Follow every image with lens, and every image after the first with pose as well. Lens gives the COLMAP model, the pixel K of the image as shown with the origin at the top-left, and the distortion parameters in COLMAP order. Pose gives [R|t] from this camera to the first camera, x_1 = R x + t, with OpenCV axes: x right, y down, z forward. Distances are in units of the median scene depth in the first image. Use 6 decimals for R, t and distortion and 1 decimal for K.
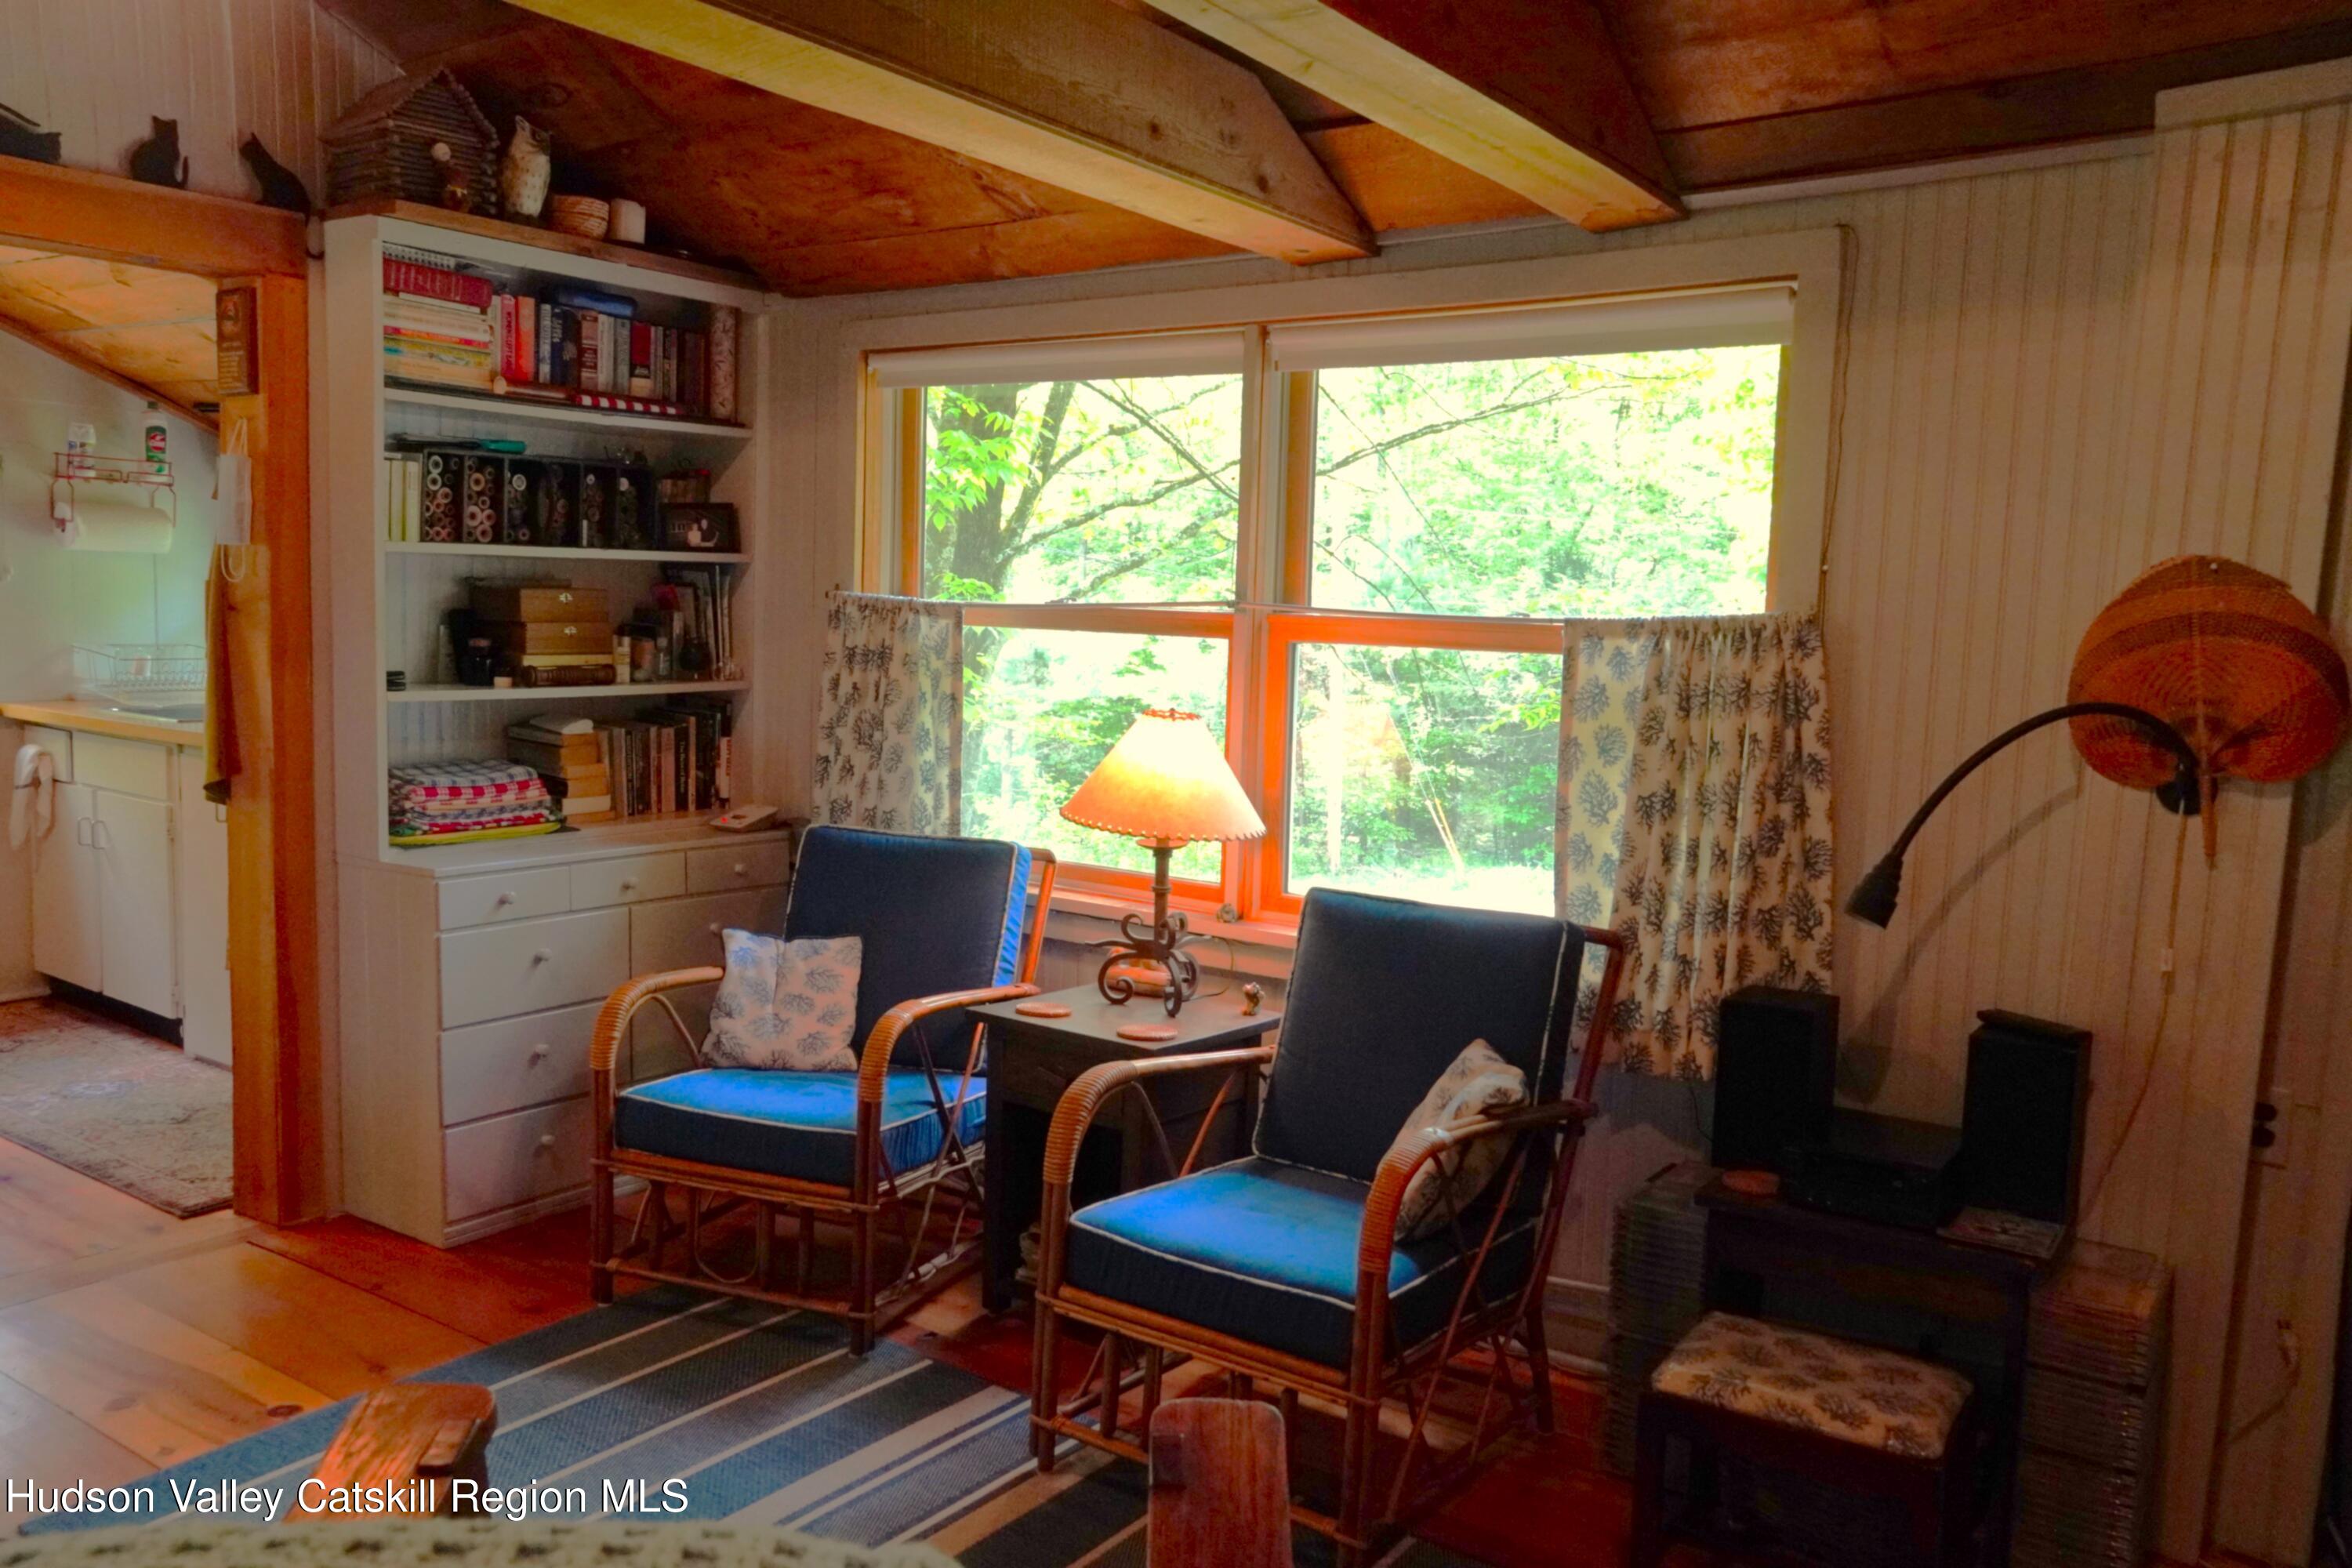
lens RADIAL K [[1766.7, 0, 1176.0], [0, 1766.7, 784.0], [0, 0, 1]] dist [-0.050245, 0.055590]
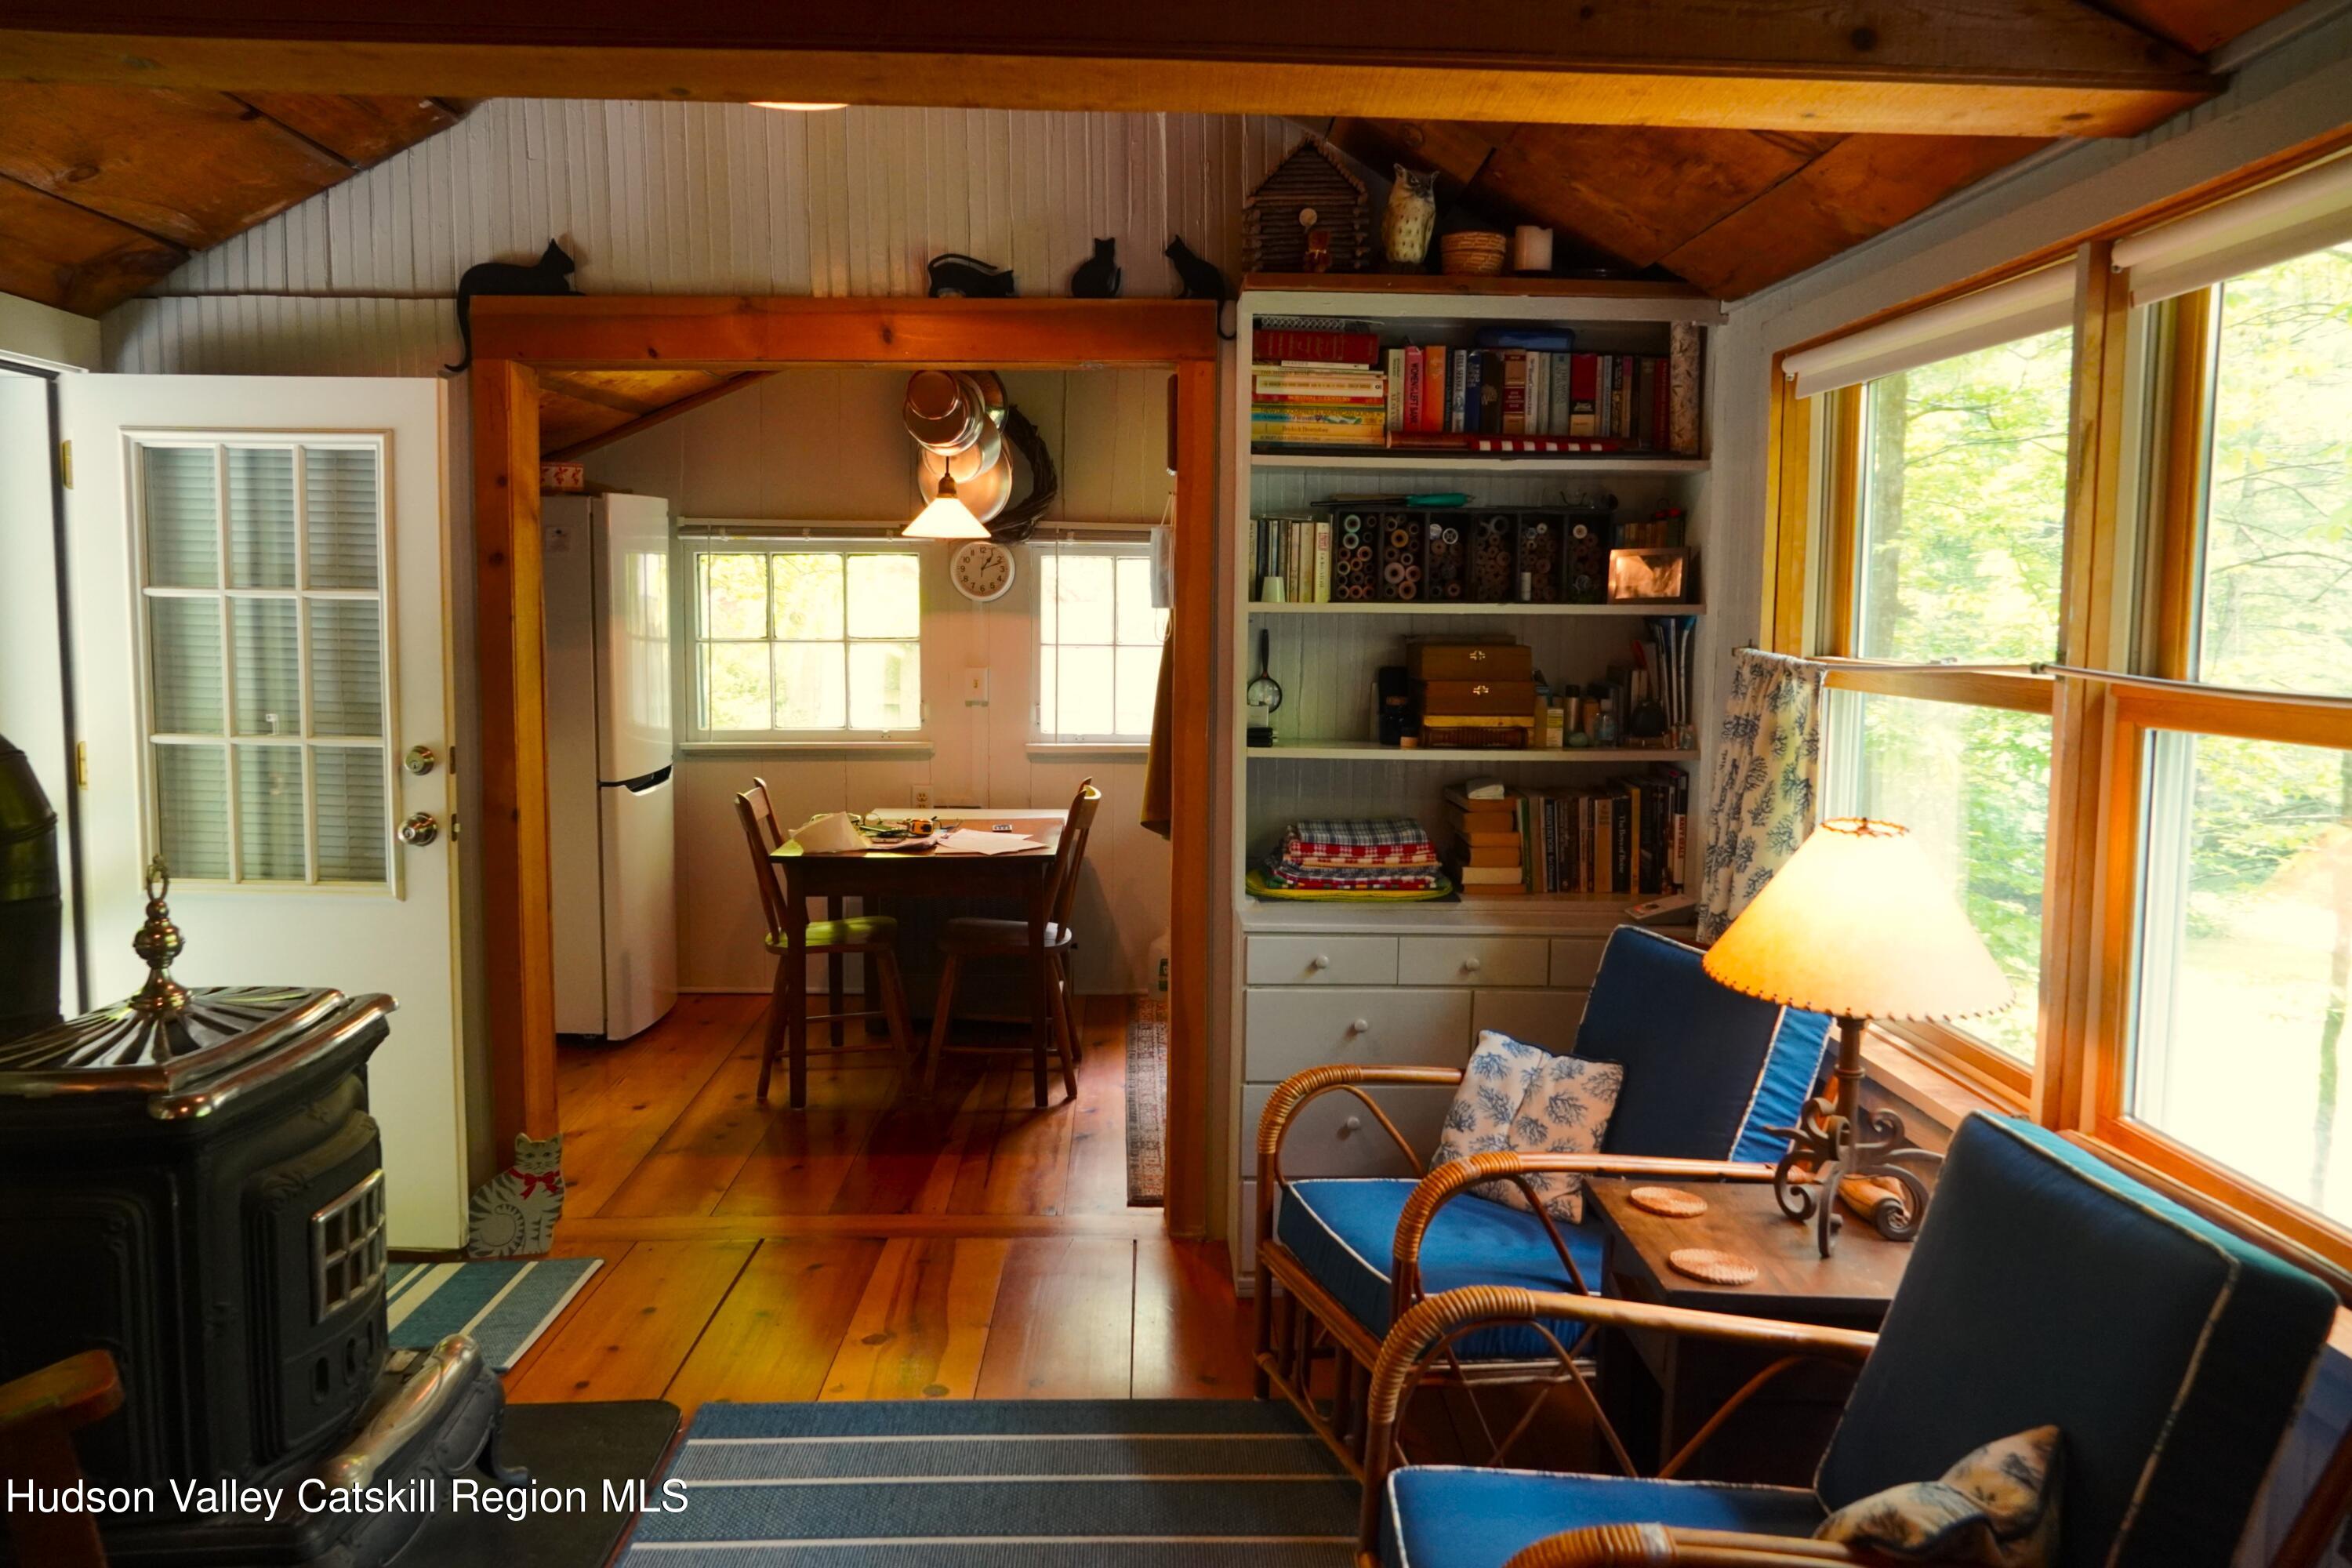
lens RADIAL K [[1766.7, 0, 1176.0], [0, 1766.7, 784.0], [0, 0, 1]] dist [-0.050245, 0.055590]
pose [[0.600488, 0.056902, -0.797607, 0.326468], [-0.077501, 0.996910, 0.012772, -0.037432], [0.795869, 0.054146, 0.603043, 0.308603]]
